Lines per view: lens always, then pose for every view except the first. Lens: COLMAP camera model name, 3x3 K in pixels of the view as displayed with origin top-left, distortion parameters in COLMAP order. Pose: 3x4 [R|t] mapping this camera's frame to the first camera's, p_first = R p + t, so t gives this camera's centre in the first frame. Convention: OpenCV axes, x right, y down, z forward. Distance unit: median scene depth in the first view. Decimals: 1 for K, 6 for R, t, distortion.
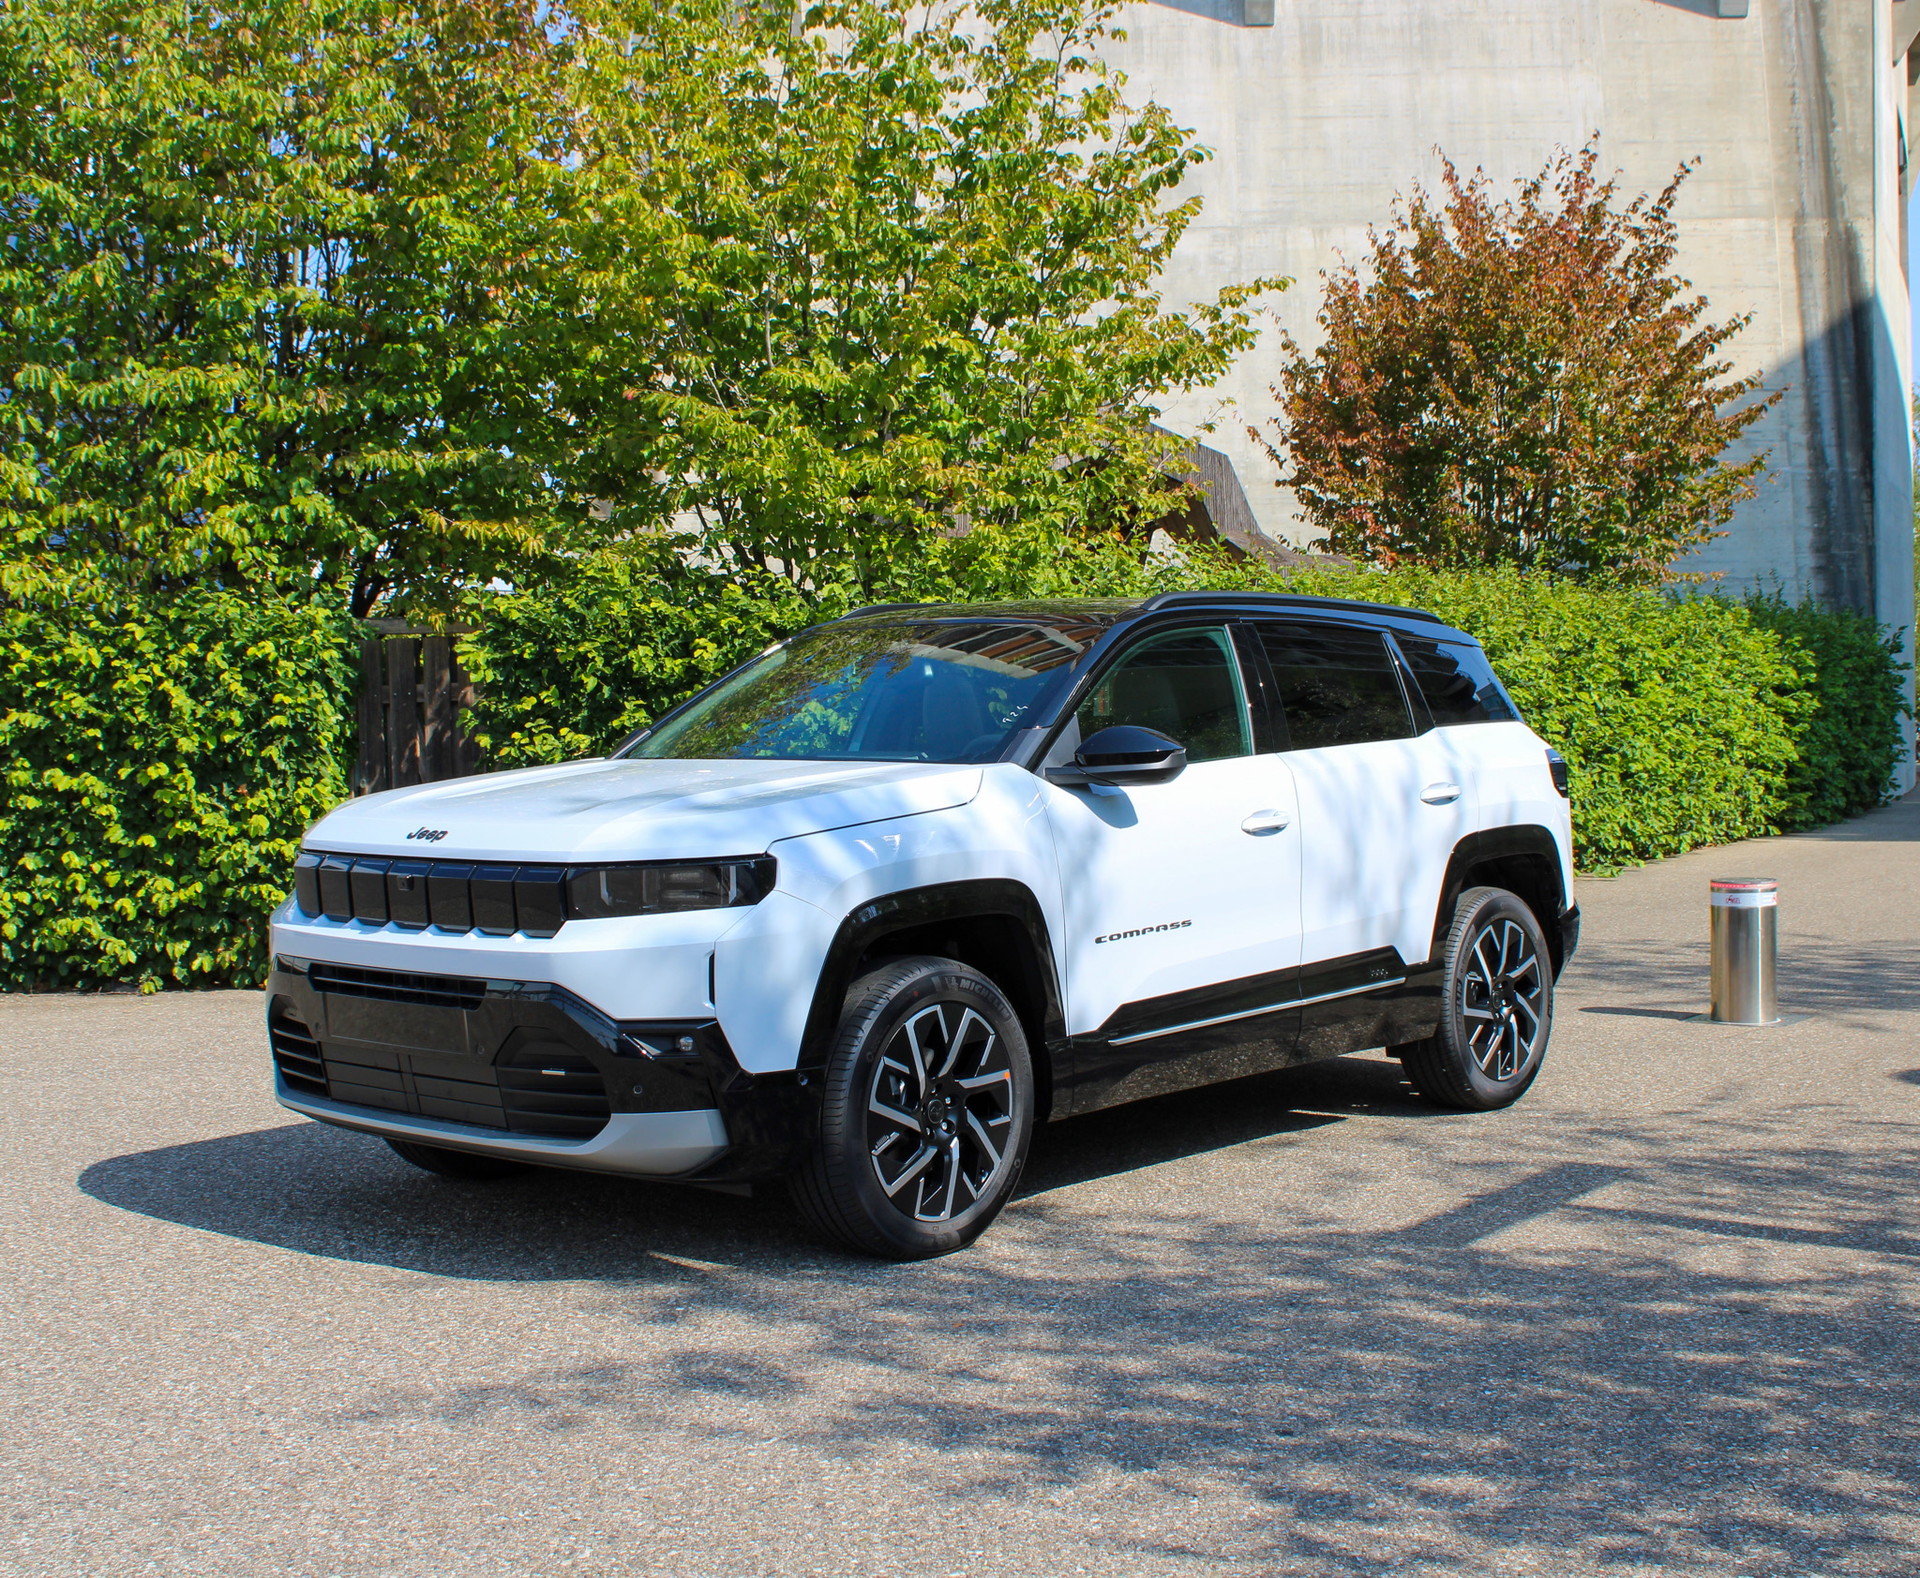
lens RADIAL K [[2744.7, 0, 928.8], [0, 2744.7, 748.9], [0, 0, 1]] dist [-0.070108, 0.000000]
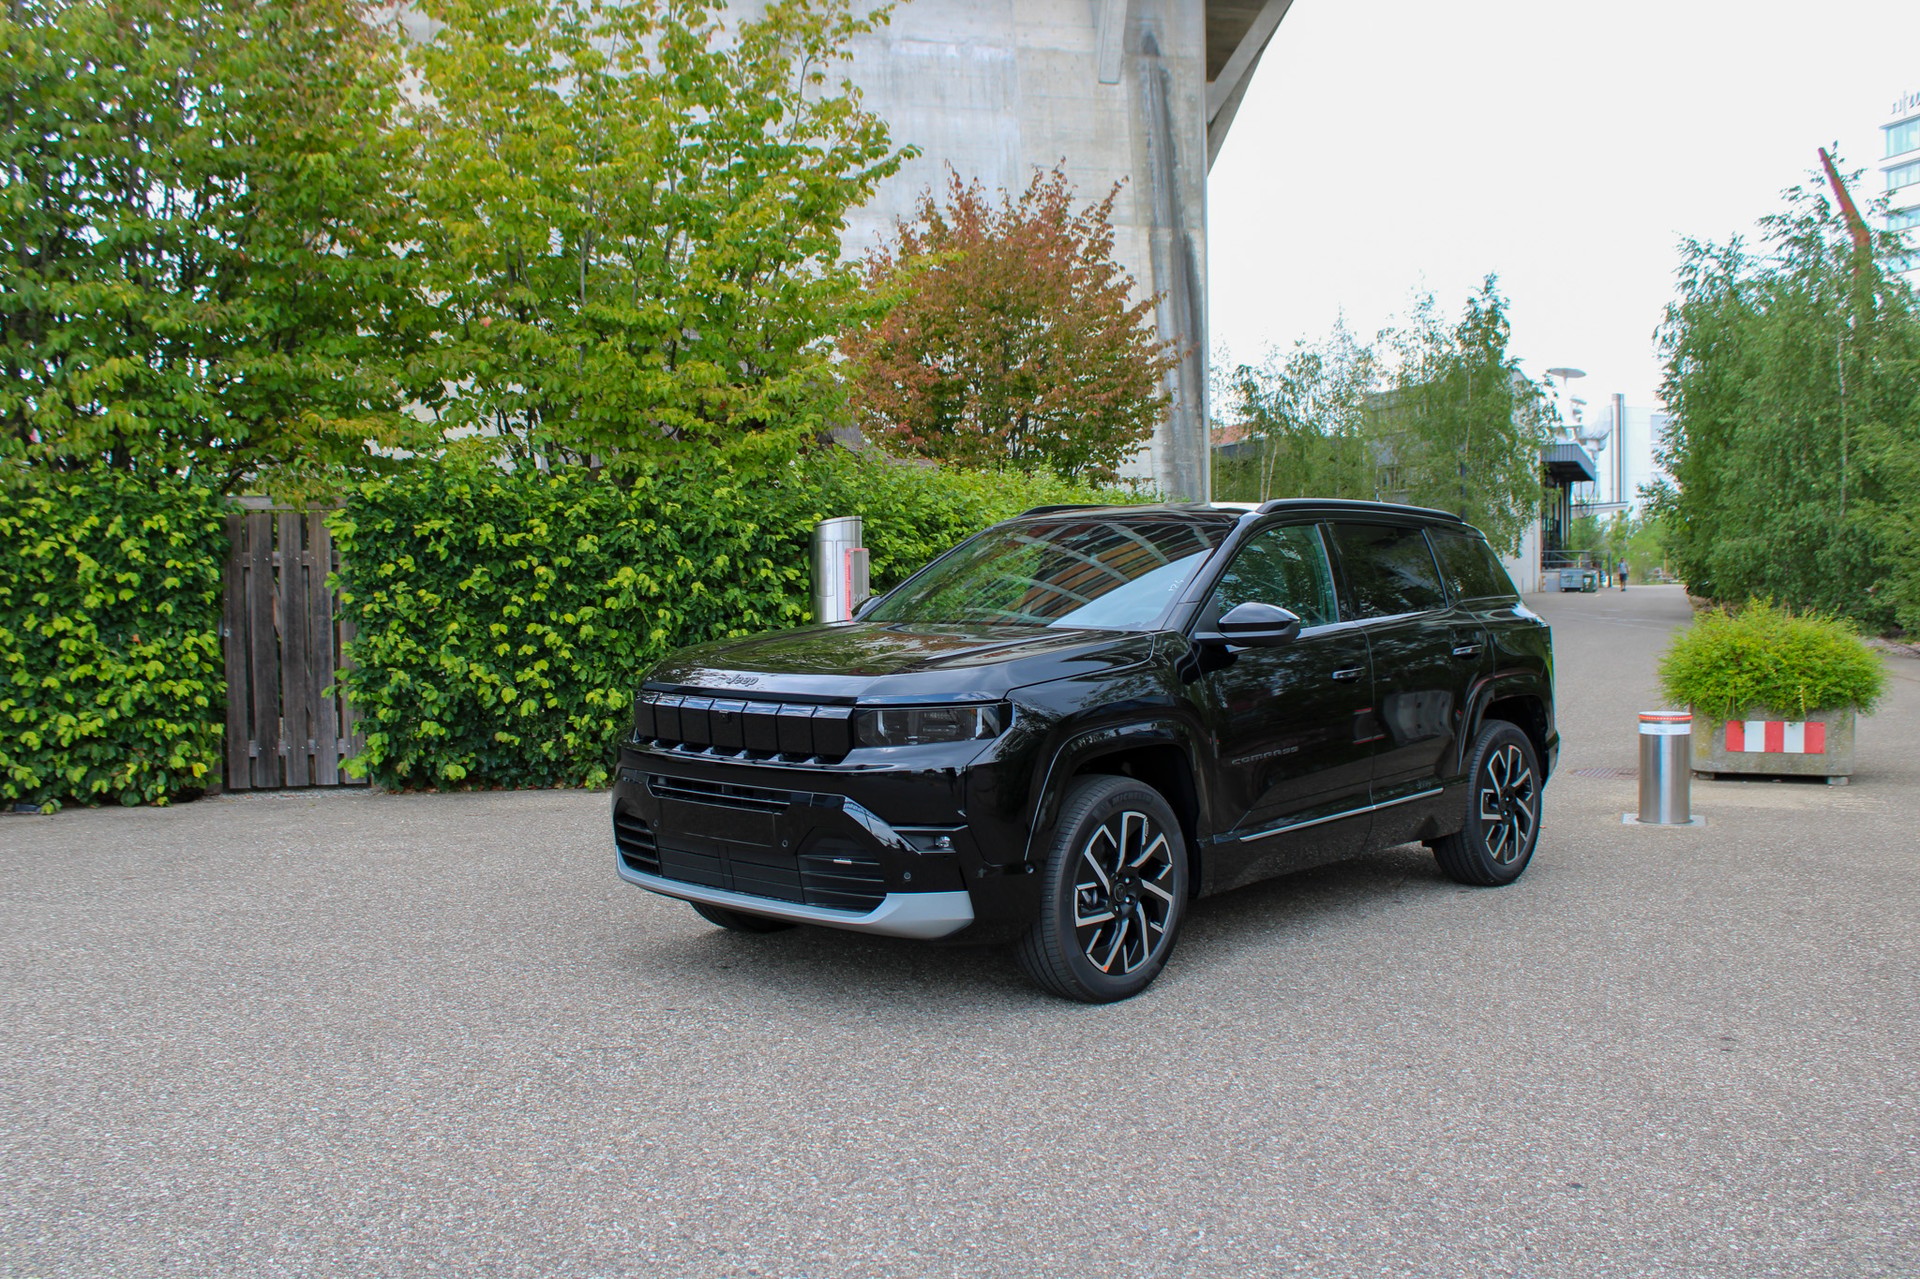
lens RADIAL K [[1954.6, 0, 941.0], [0, 1954.6, 622.1], [0, 0, 1]] dist [-0.075378, 0.000000]
pose [[0.958895, 0.000145, 0.283763, -0.154865], [-0.004825, 0.999864, 0.015792, -0.007654], [-0.283722, -0.016512, 0.958764, 0.096644]]
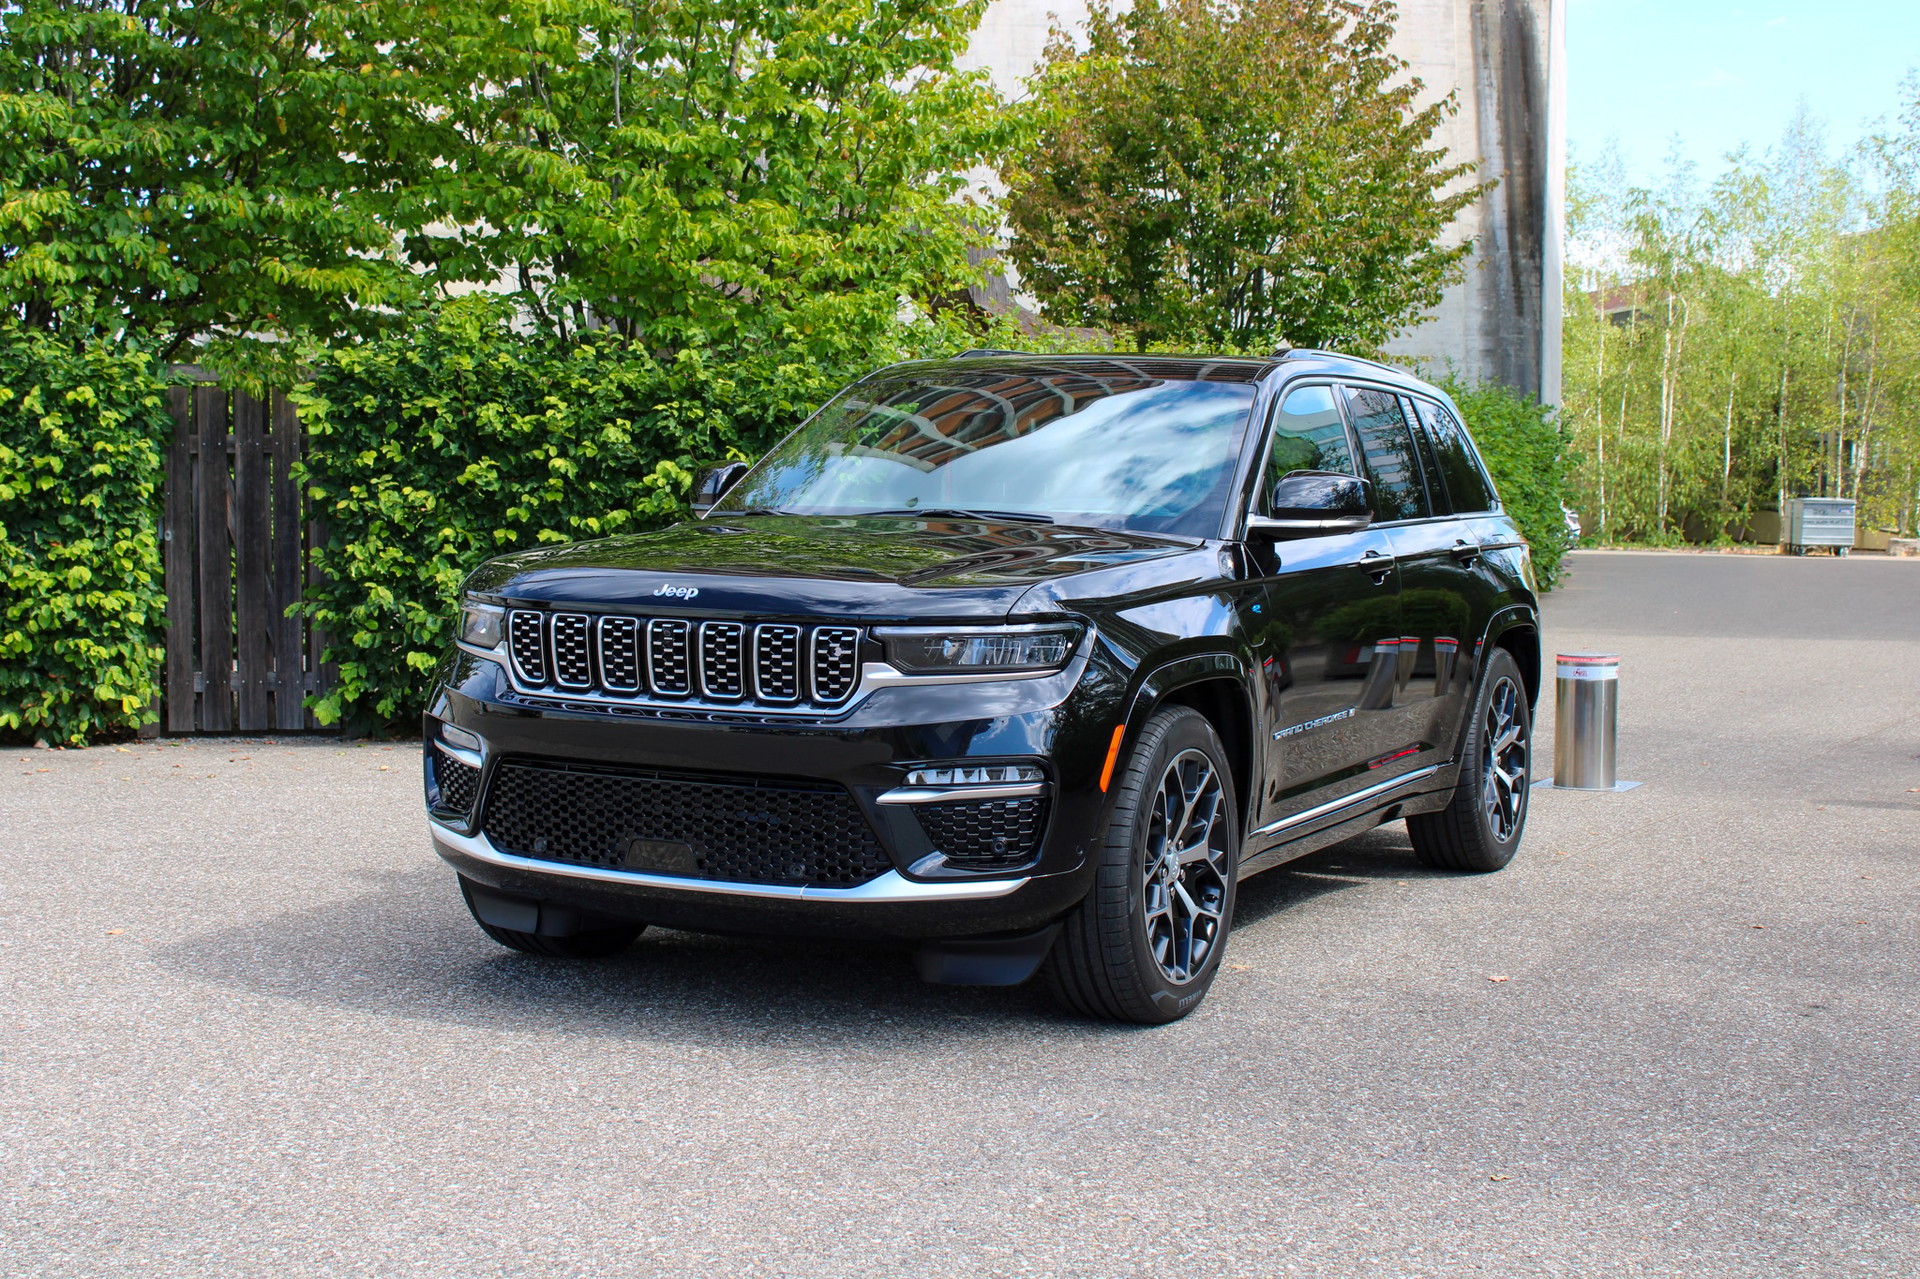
lens RADIAL K [[2981.7, 0, 941.0], [0, 2981.7, 630.0], [0, 0, 1]] dist [0.018854, 0.000000]
pose [[0.983066, 0.015706, 0.182575, -0.137985], [-0.022731, 0.999077, 0.036451, 0.001332], [-0.181834, -0.039984, 0.982516, -0.088629]]
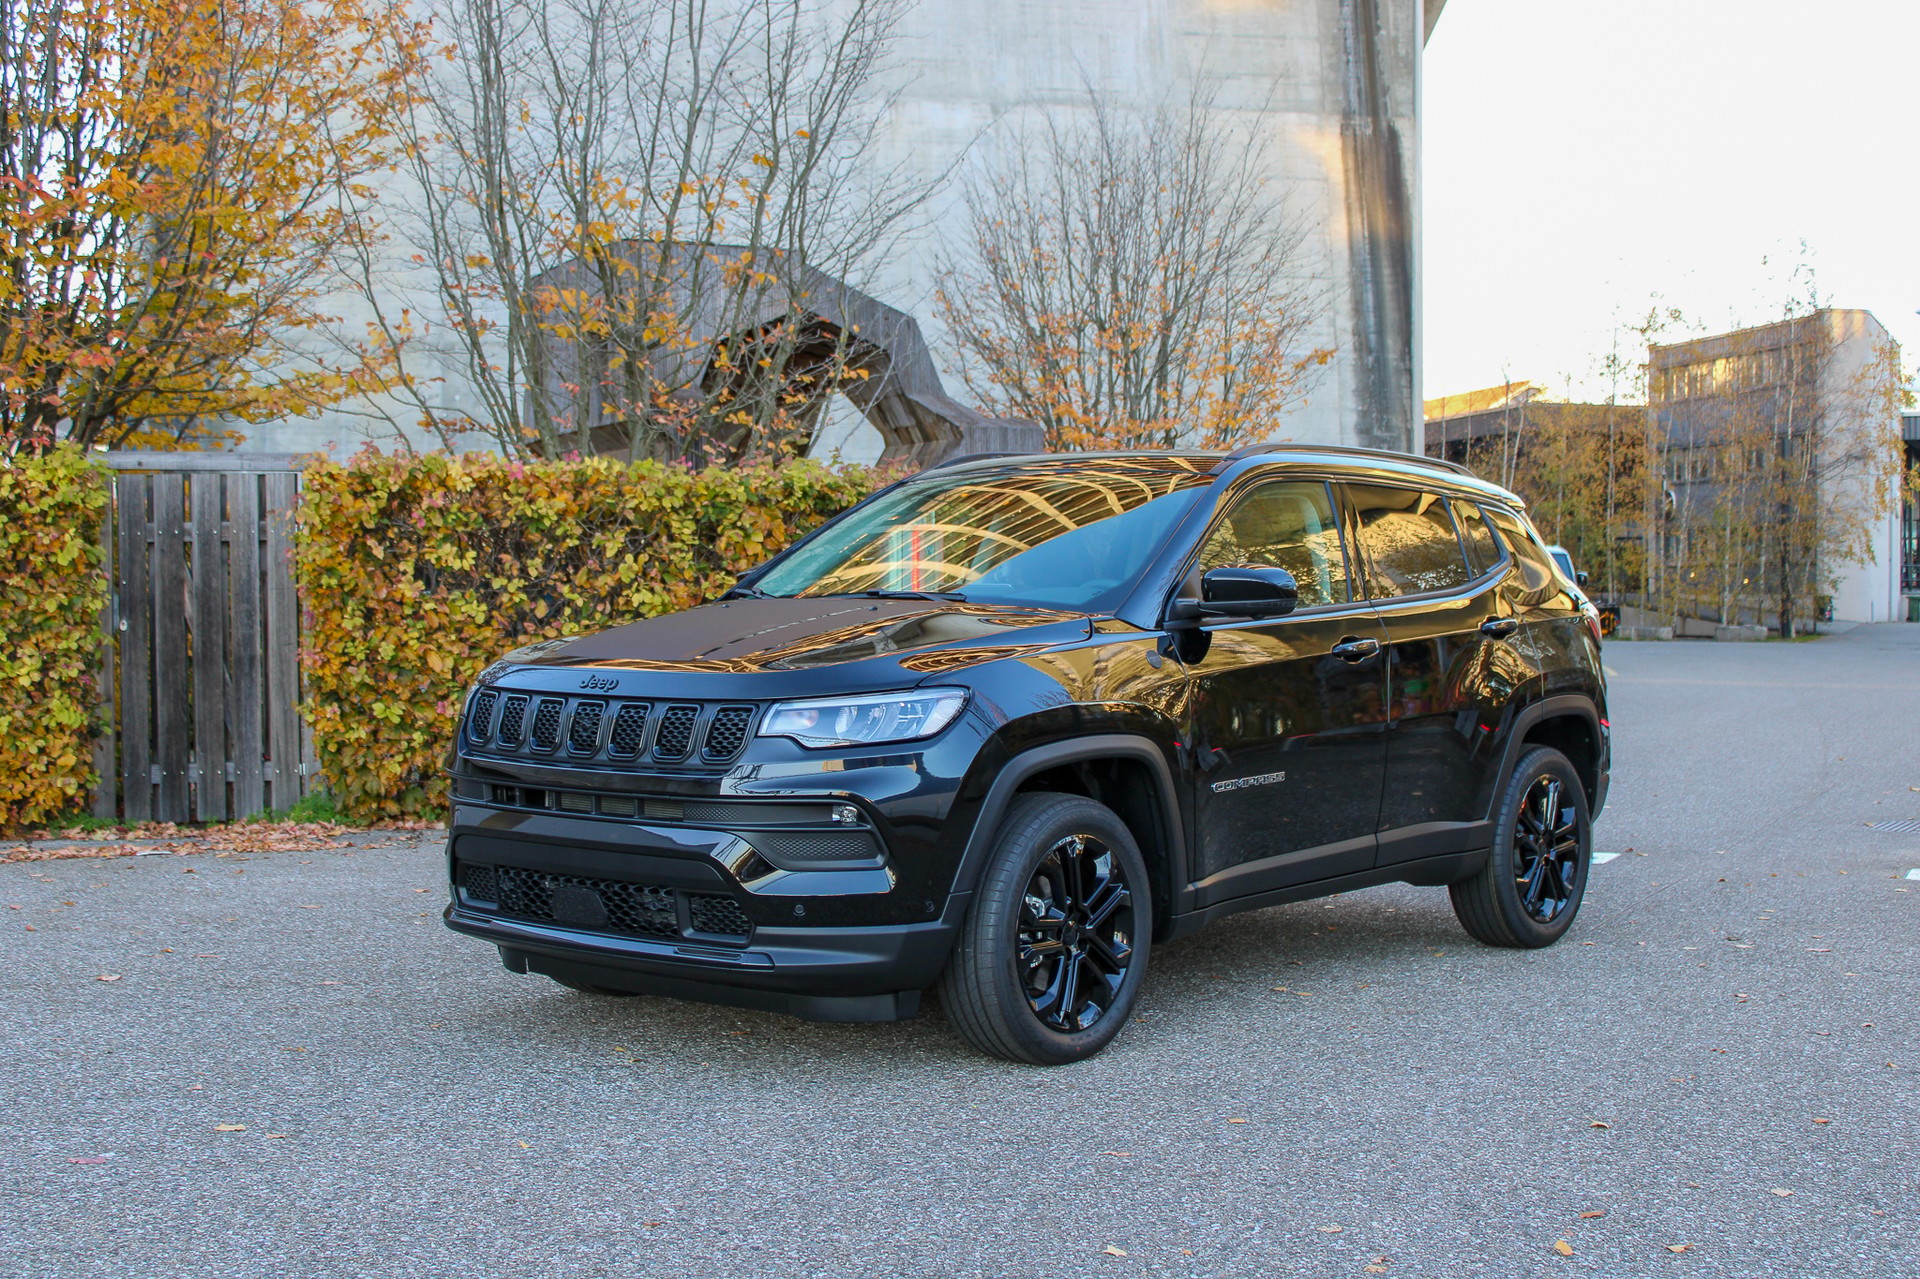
lens RADIAL K [[2749.0, 0, 957.5], [0, 2749.0, 642.6], [0, 0, 1]] dist [-0.013742, 0.000000]
pose [[0.970169, 0.010152, 0.242217, -0.165421], [-0.011765, 0.999917, 0.005213, 0.010325], [-0.242144, -0.007907, 0.970208, 0.004351]]
